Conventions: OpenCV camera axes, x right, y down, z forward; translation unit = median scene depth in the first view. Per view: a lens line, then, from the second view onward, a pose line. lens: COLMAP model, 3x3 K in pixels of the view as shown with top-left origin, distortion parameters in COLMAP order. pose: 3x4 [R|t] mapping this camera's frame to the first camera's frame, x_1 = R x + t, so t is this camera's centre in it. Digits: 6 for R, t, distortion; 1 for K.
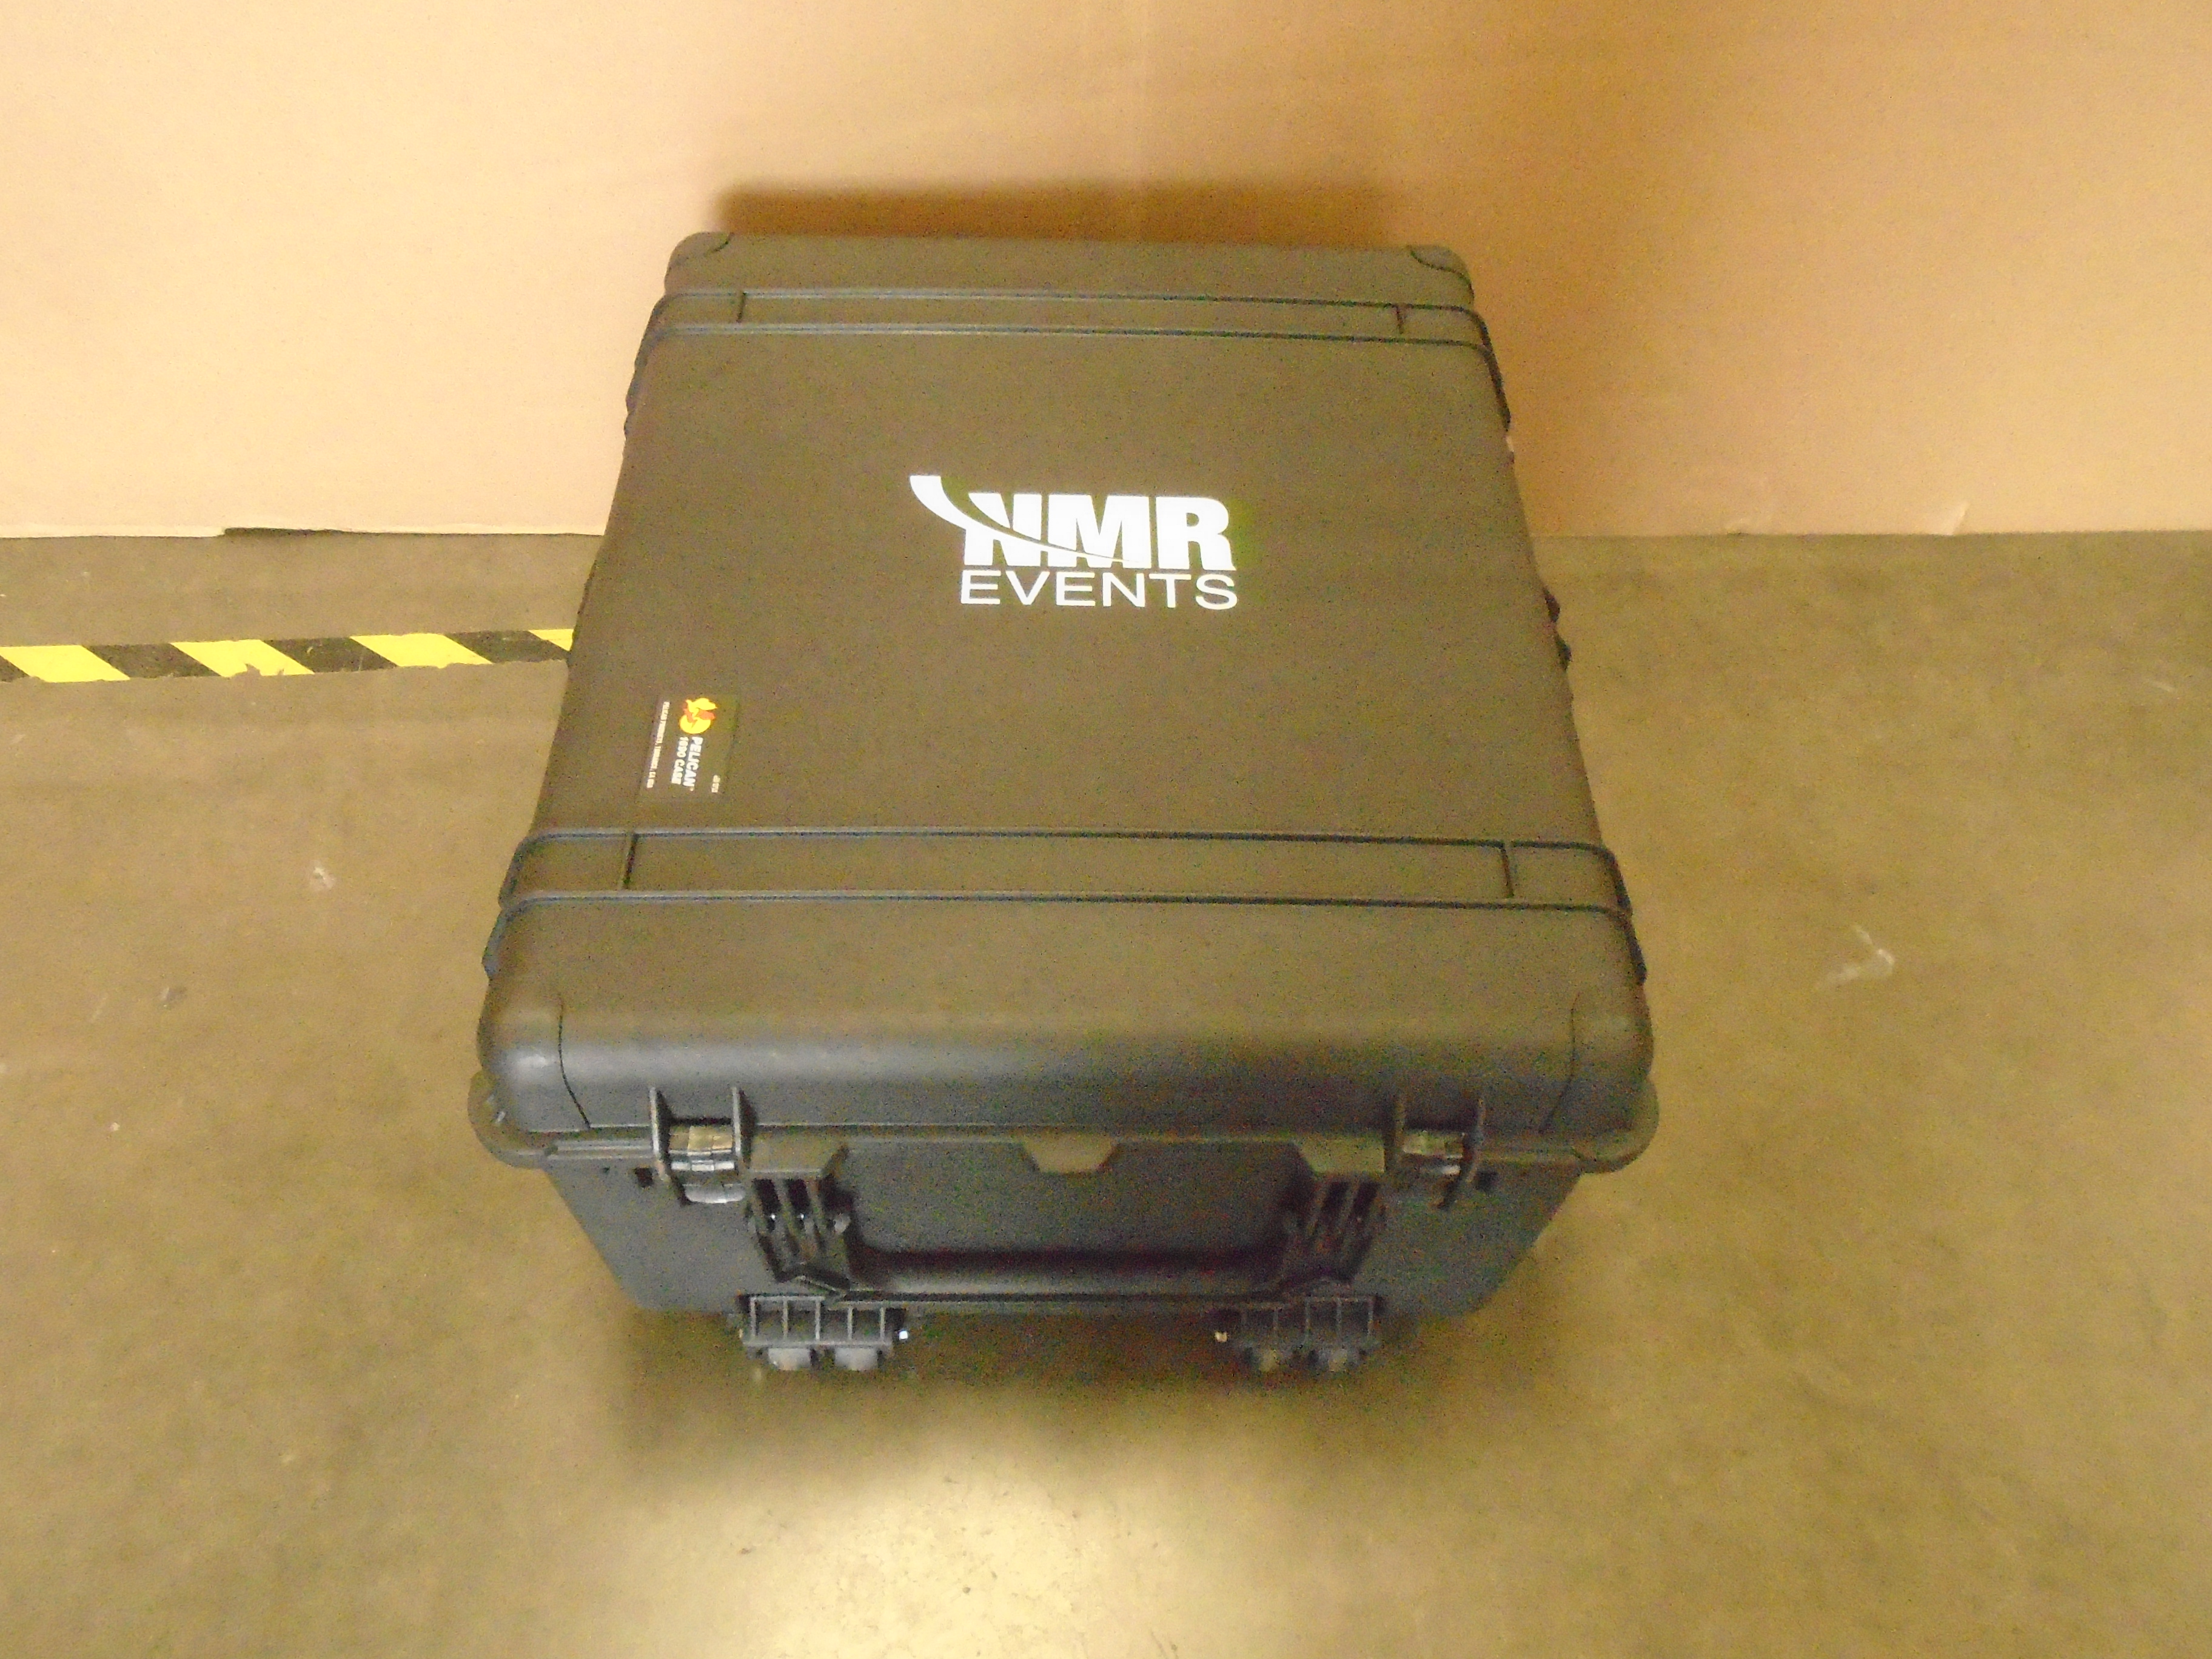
lens RADIAL K [[1706.5, 0, 1111.5], [0, 1706.5, 840.0], [0, 0, 1]] dist [-0.005673, -0.002318]
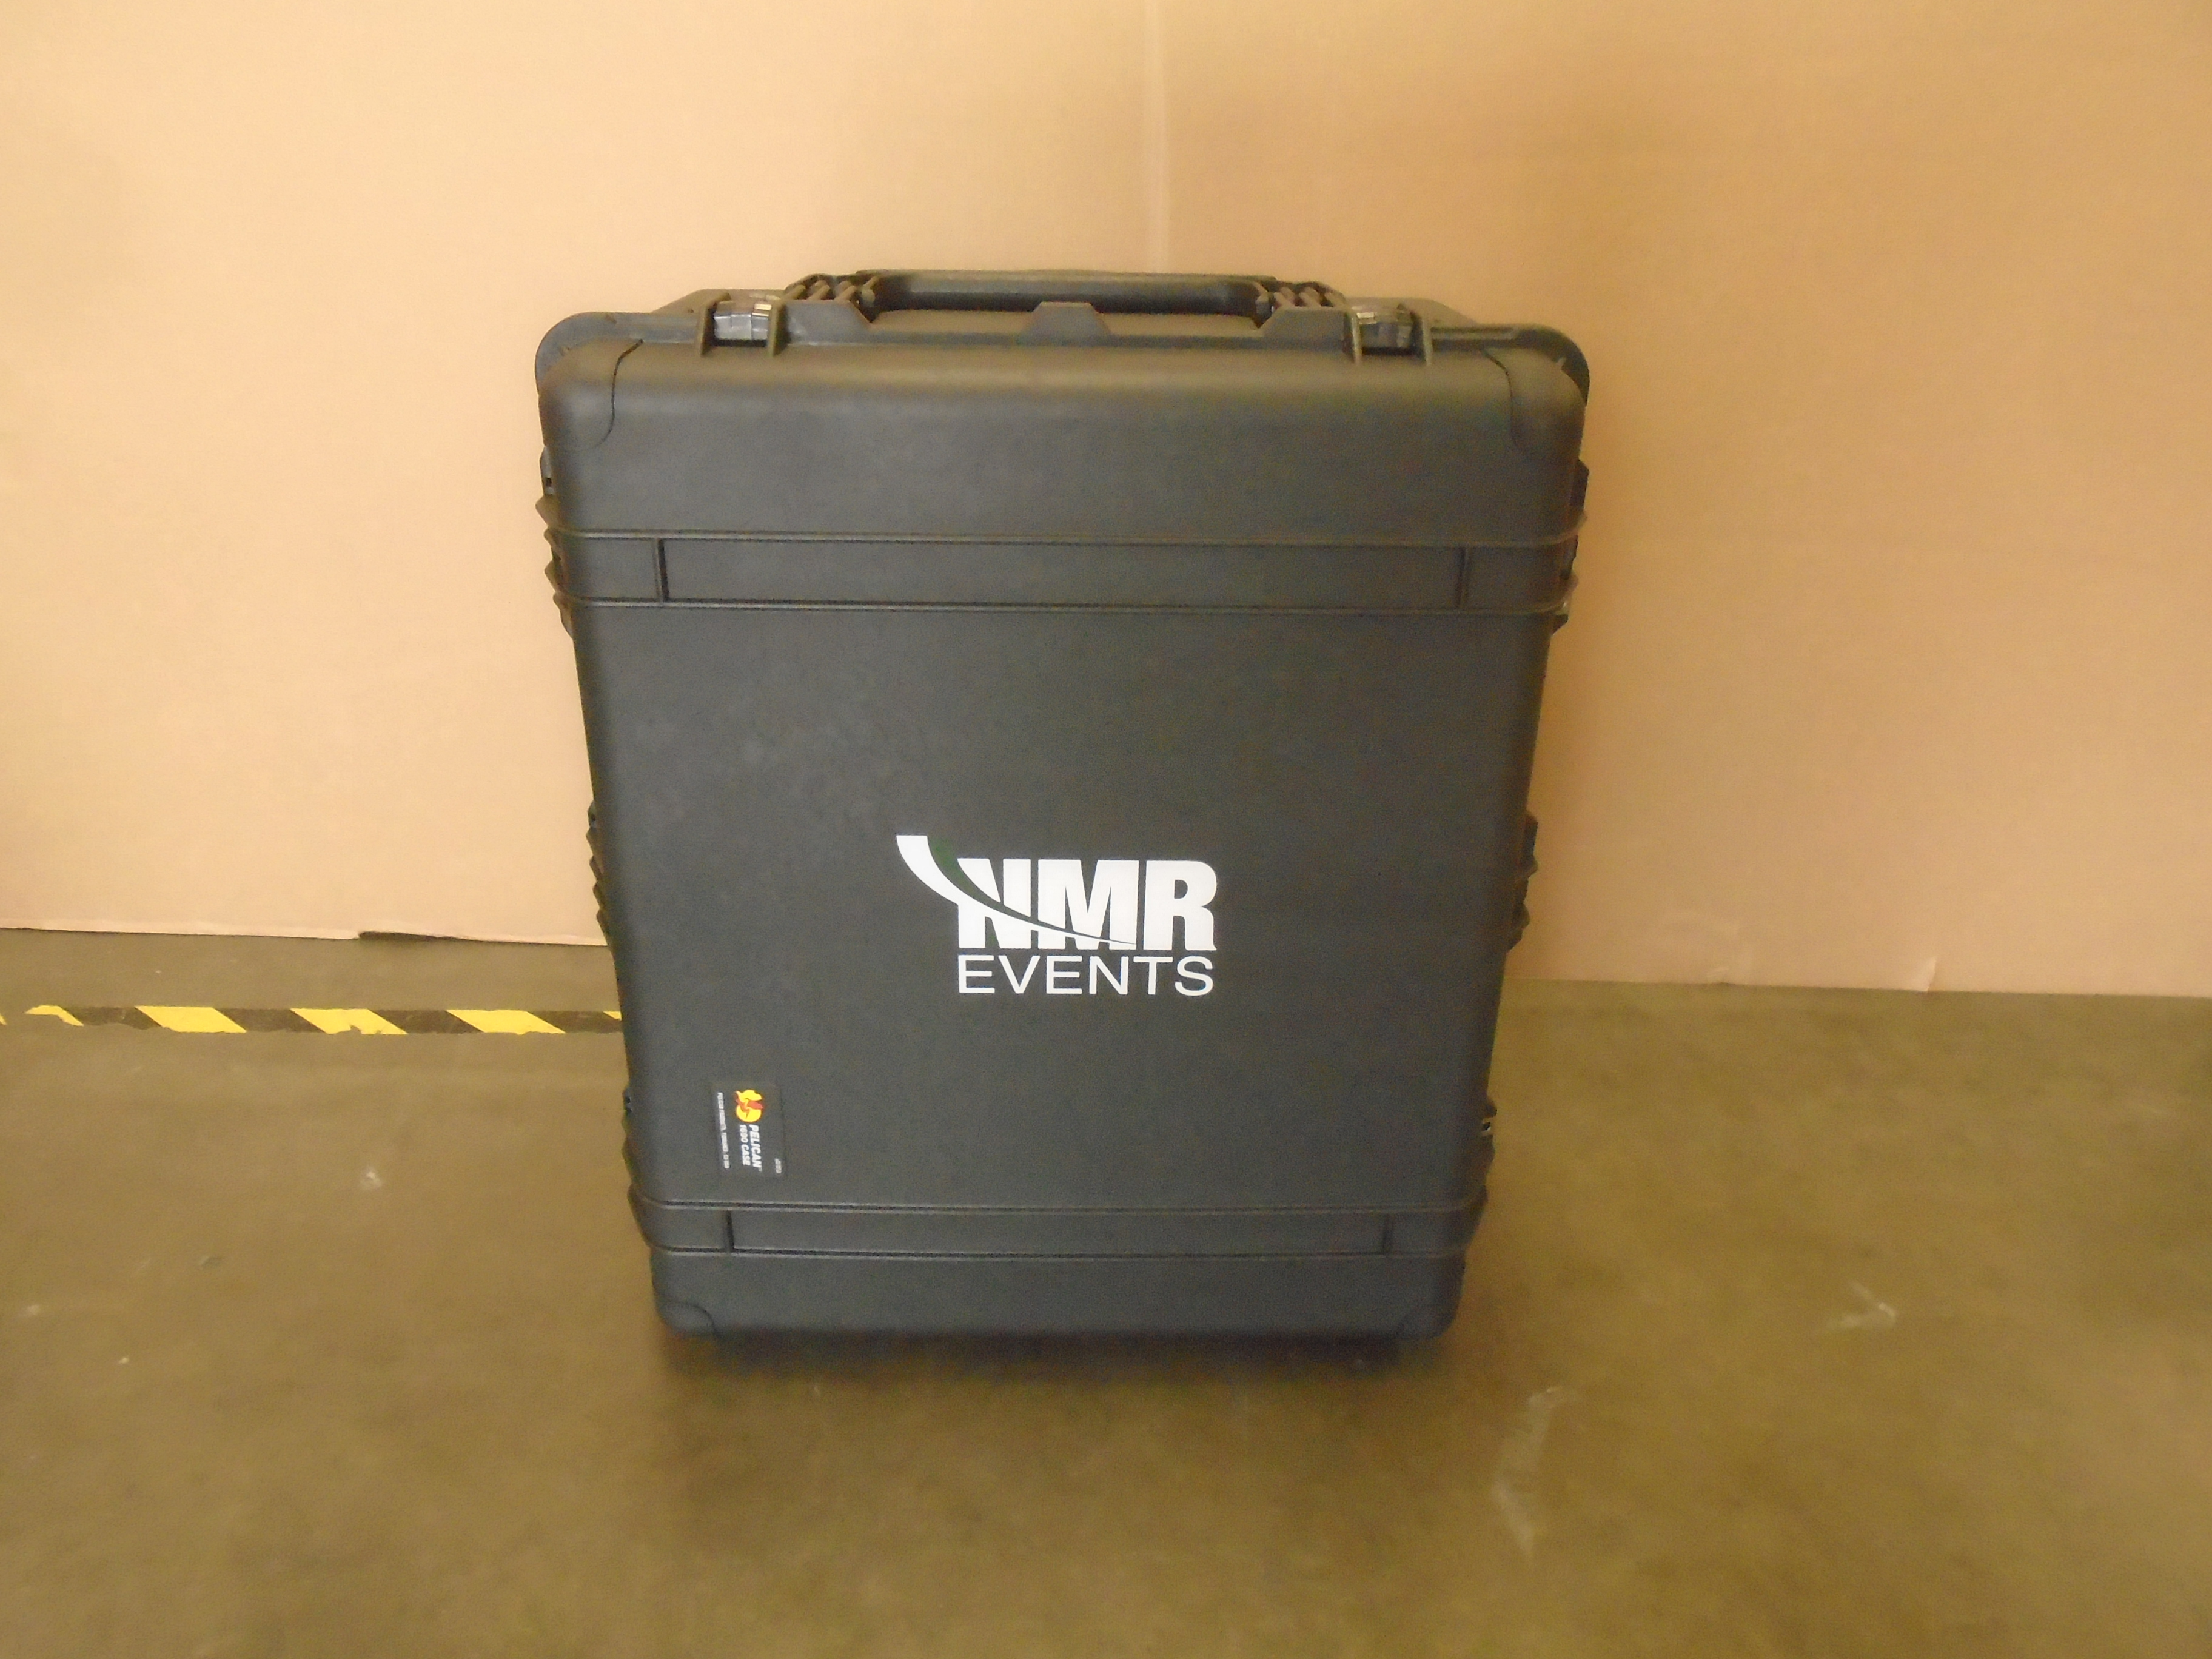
lens RADIAL K [[1706.5, 0, 1105.8], [0, 1706.5, 832.6], [0, 0, 1]] dist [-0.005673, -0.002318]
pose [[0.997229, 0.018316, -0.072100, 0.063216], [-0.048379, 0.895937, -0.441539, 0.251802], [0.056510, 0.443803, 0.894341, -0.026222]]
